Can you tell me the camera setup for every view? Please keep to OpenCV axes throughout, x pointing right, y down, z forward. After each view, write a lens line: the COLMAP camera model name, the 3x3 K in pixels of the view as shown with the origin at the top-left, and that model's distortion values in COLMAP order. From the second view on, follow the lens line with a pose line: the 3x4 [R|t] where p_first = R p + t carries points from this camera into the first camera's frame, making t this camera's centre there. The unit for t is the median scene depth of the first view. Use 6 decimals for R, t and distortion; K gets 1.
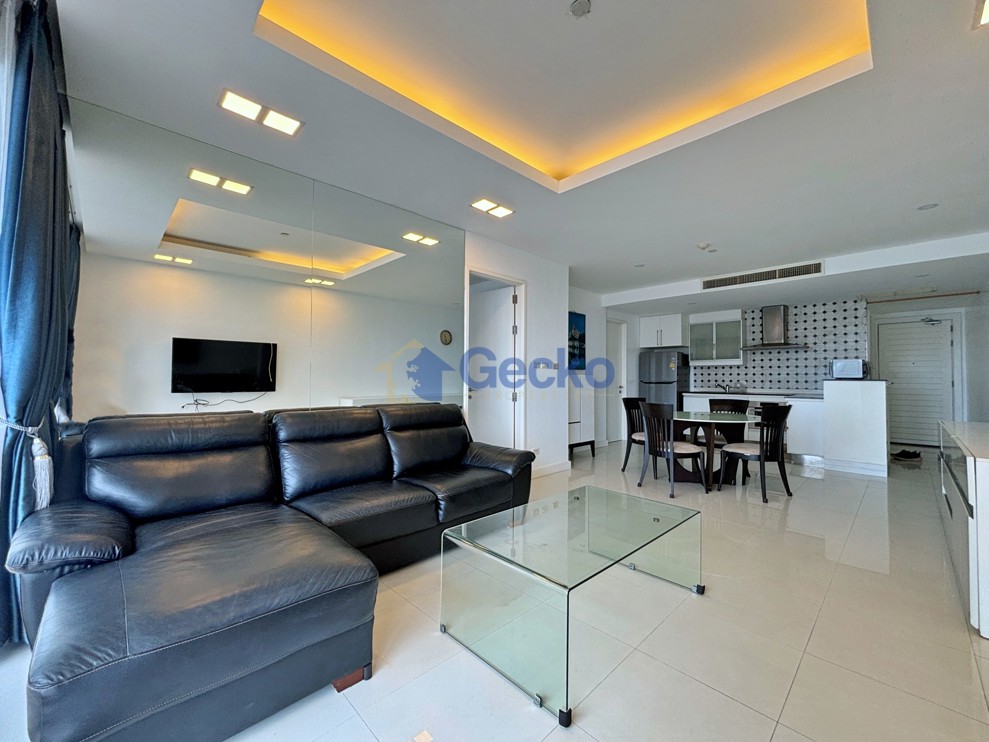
lens RADIAL K [[405.9, 0, 494.5], [0, 405.9, 371.0], [0, 0, 1]] dist [0.000617, -0.000147]
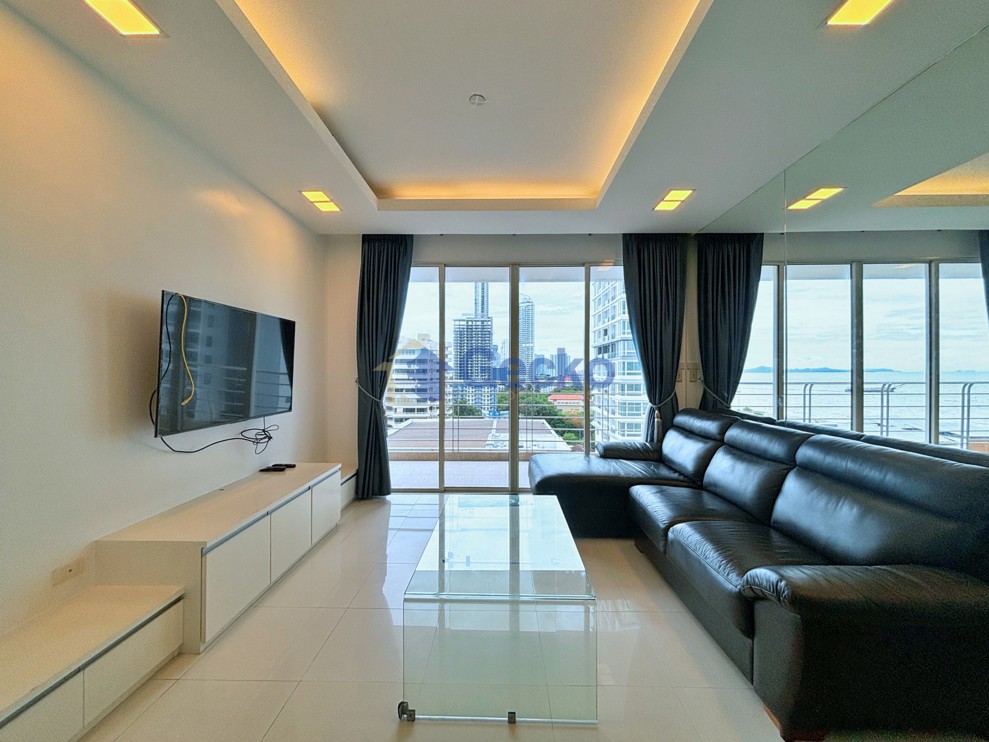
lens RADIAL K [[401.6, 0, 494.5], [0, 401.6, 371.0], [0, 0, 1]] dist [-0.002683, -0.000462]
pose [[-0.712323, -0.004782, -0.701836, 0.539304], [0.010917, 0.999780, -0.017892, -0.009601], [0.701767, -0.020407, -0.712114, 0.977079]]
